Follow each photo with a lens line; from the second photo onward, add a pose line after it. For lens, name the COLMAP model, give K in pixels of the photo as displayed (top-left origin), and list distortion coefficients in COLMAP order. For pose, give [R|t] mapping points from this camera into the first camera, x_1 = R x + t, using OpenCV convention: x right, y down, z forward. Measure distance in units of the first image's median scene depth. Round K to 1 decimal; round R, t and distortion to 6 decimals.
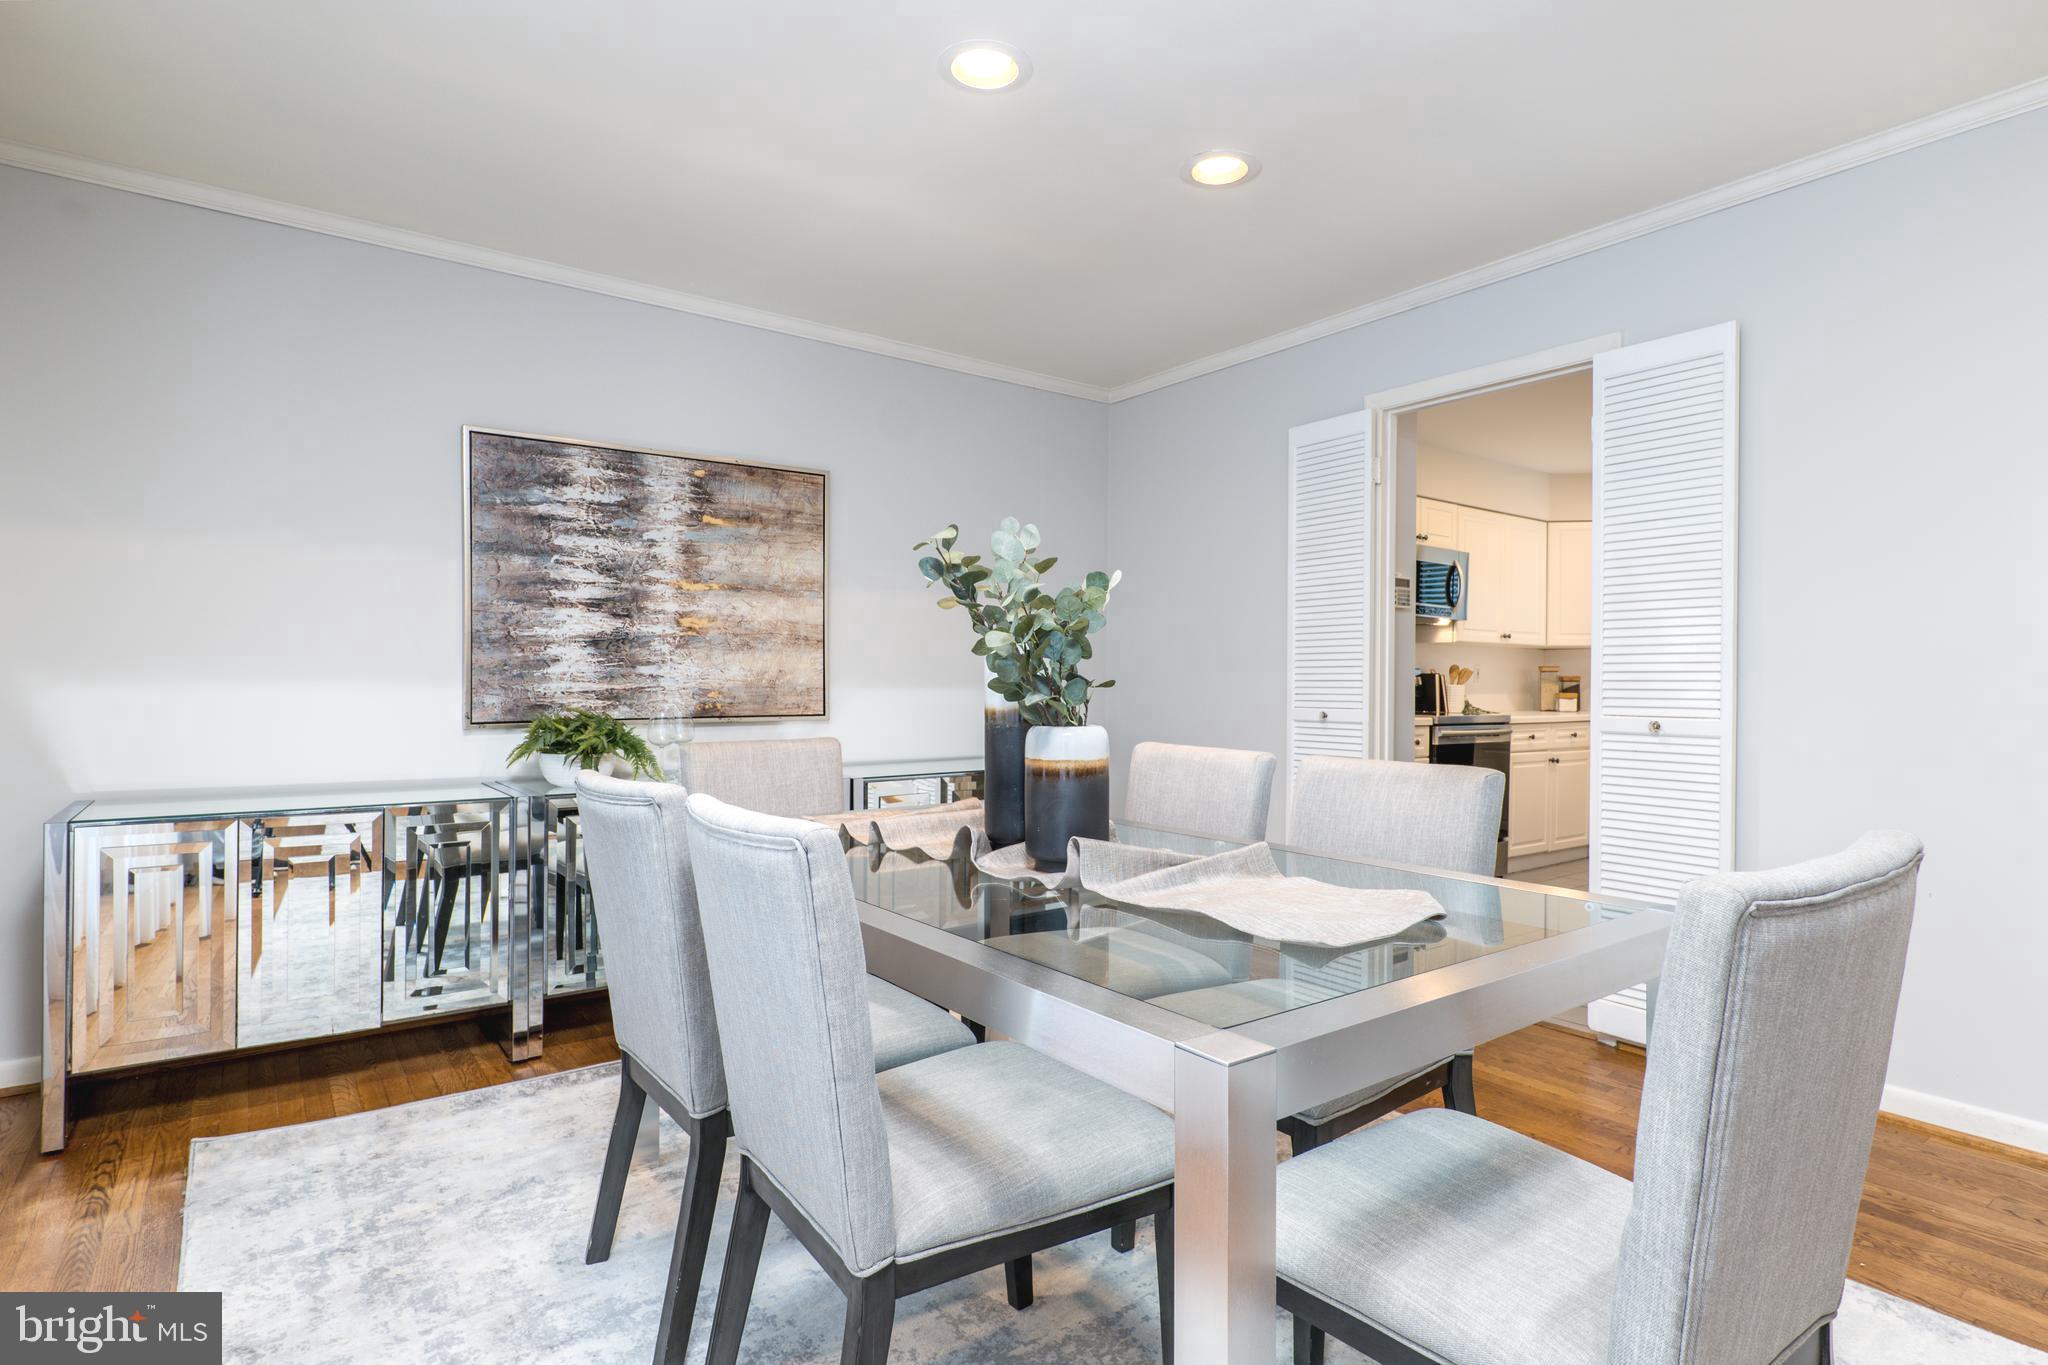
lens RADIAL K [[1065.7, 0, 1024.0], [0, 1065.7, 682.5], [0, 0, 1]] dist [0.001817, 0.000244]
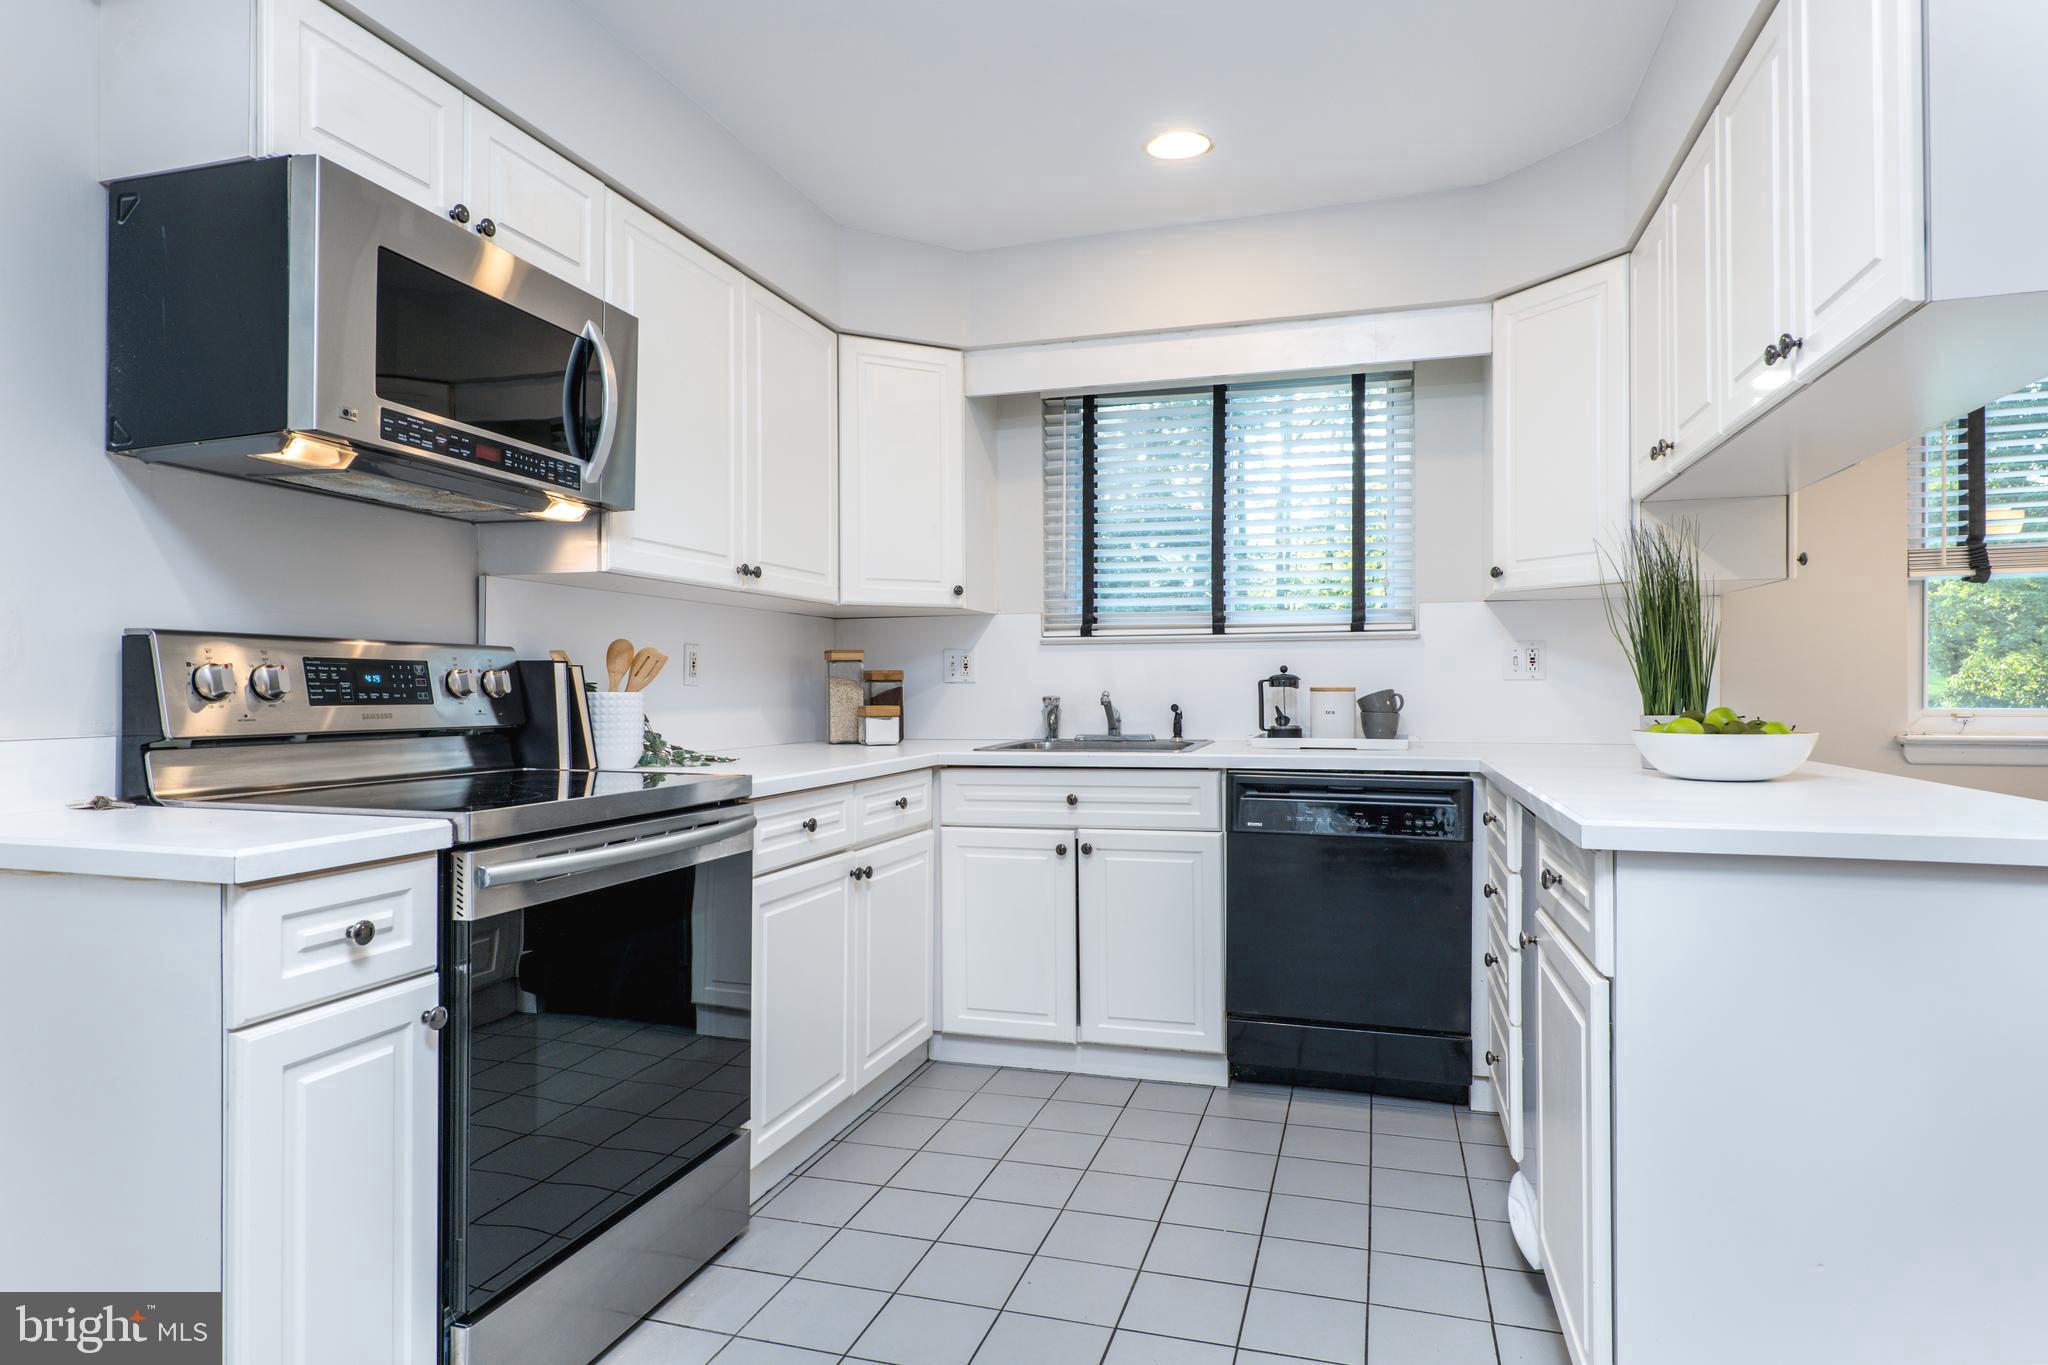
lens RADIAL K [[1127.6, 0, 1024.0], [0, 1127.6, 682.5], [0, 0, 1]] dist [0.001505, 0.000096]
pose [[0.814466, -0.008410, 0.580150, 0.291137], [0.010713, 0.999942, -0.000544, 0.000542], [-0.580112, 0.006658, 0.814510, 0.596258]]
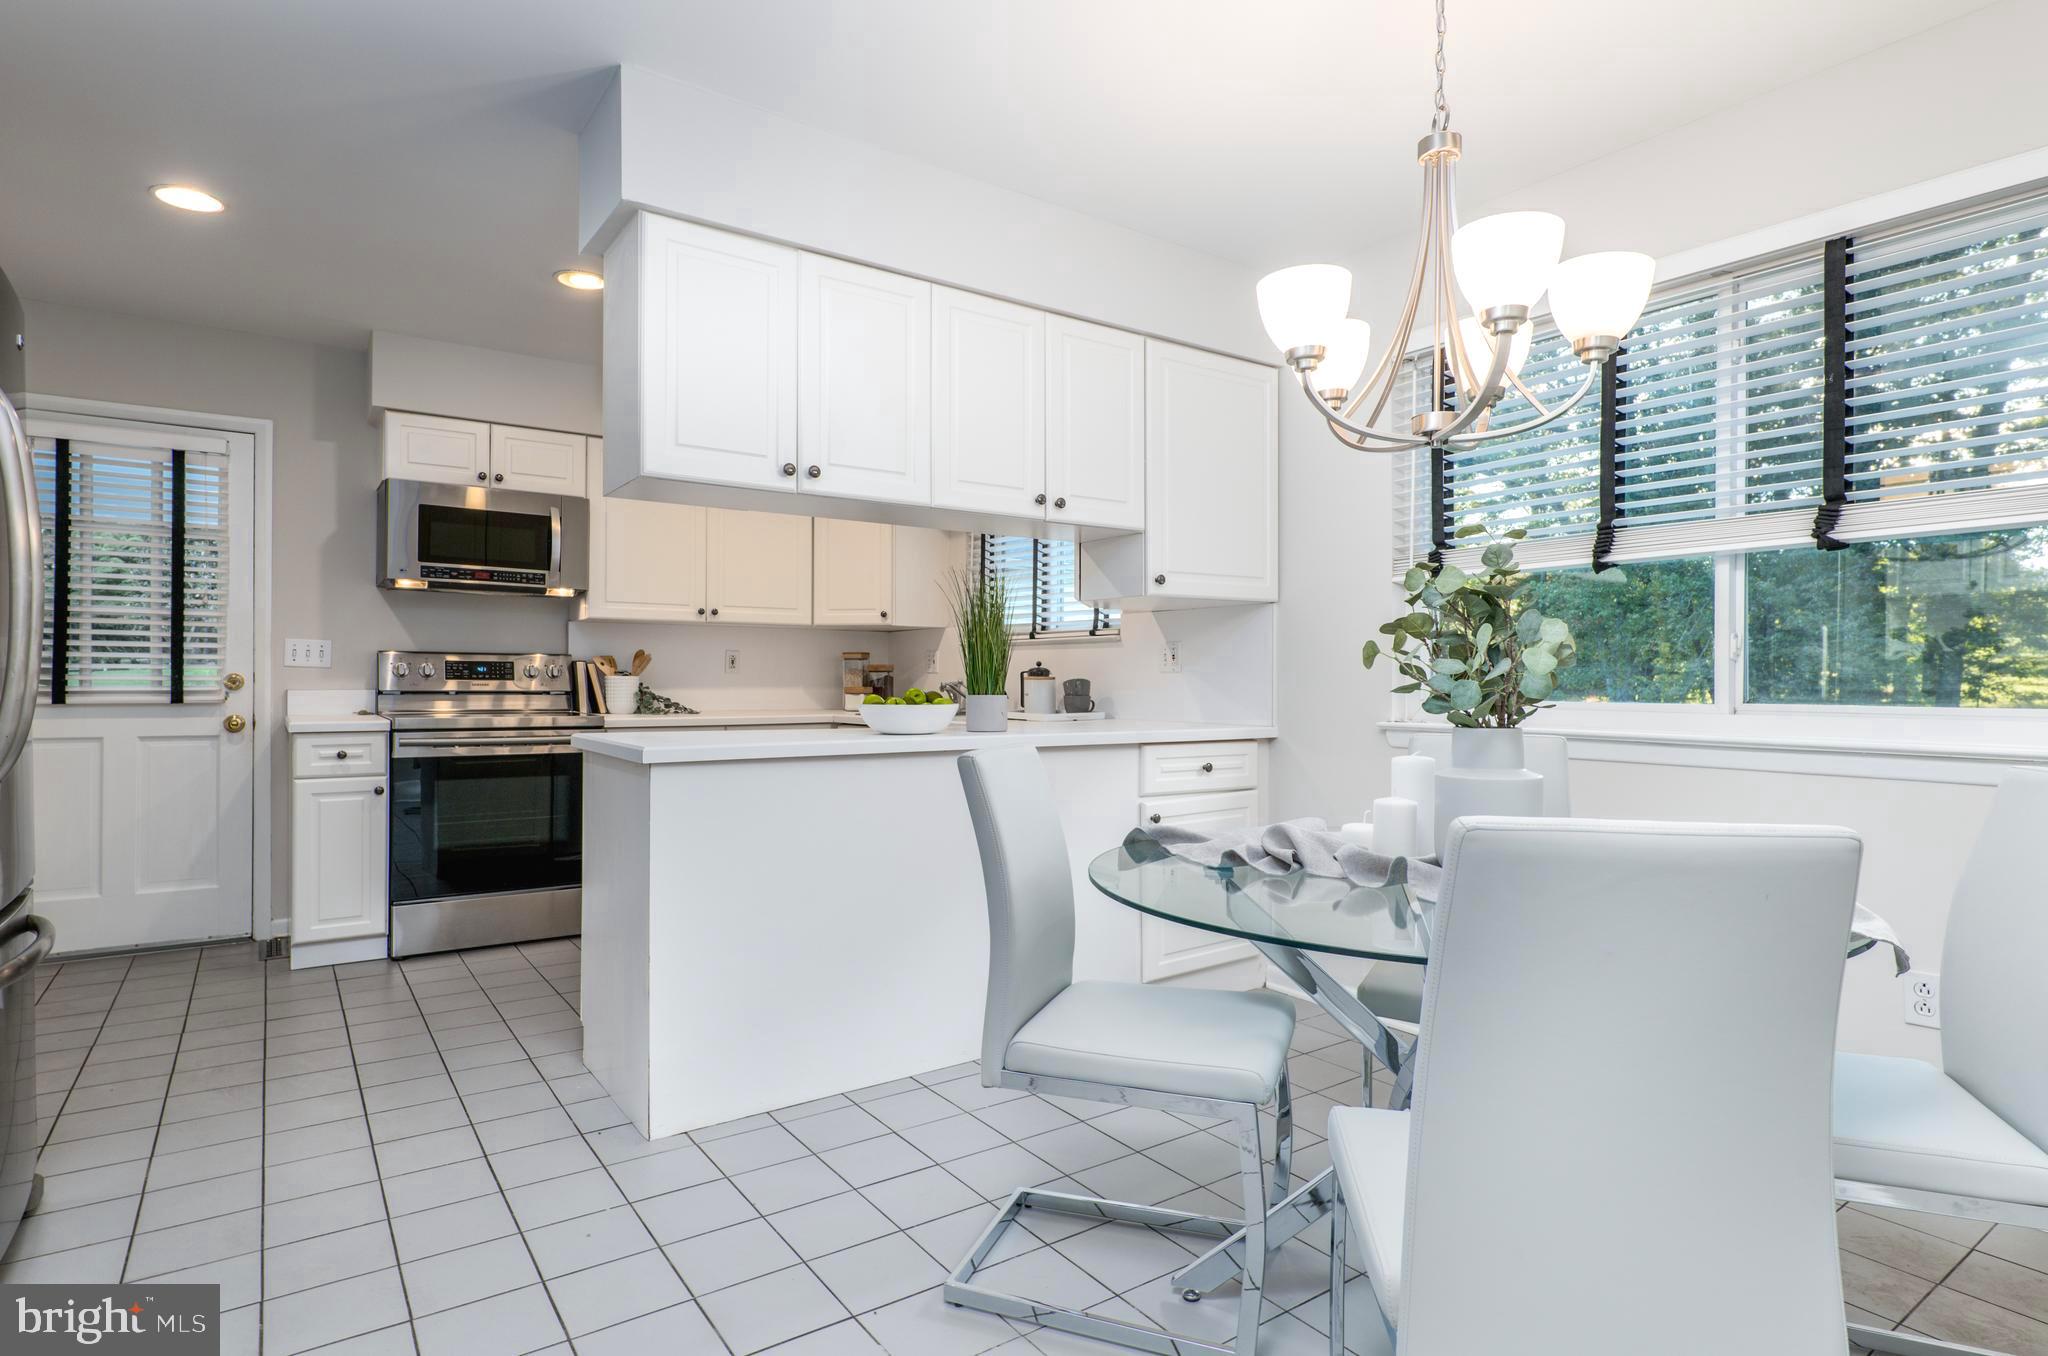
lens RADIAL K [[1057.6, 0, 1024.0], [0, 1057.6, 678.0], [0, 0, 1]] dist [-0.003439, 0.001535]
pose [[0.999462, -0.003080, -0.032649, 0.725167], [0.002912, 0.999982, -0.005207, 0.008212], [0.032664, 0.005109, 0.999453, 0.253534]]
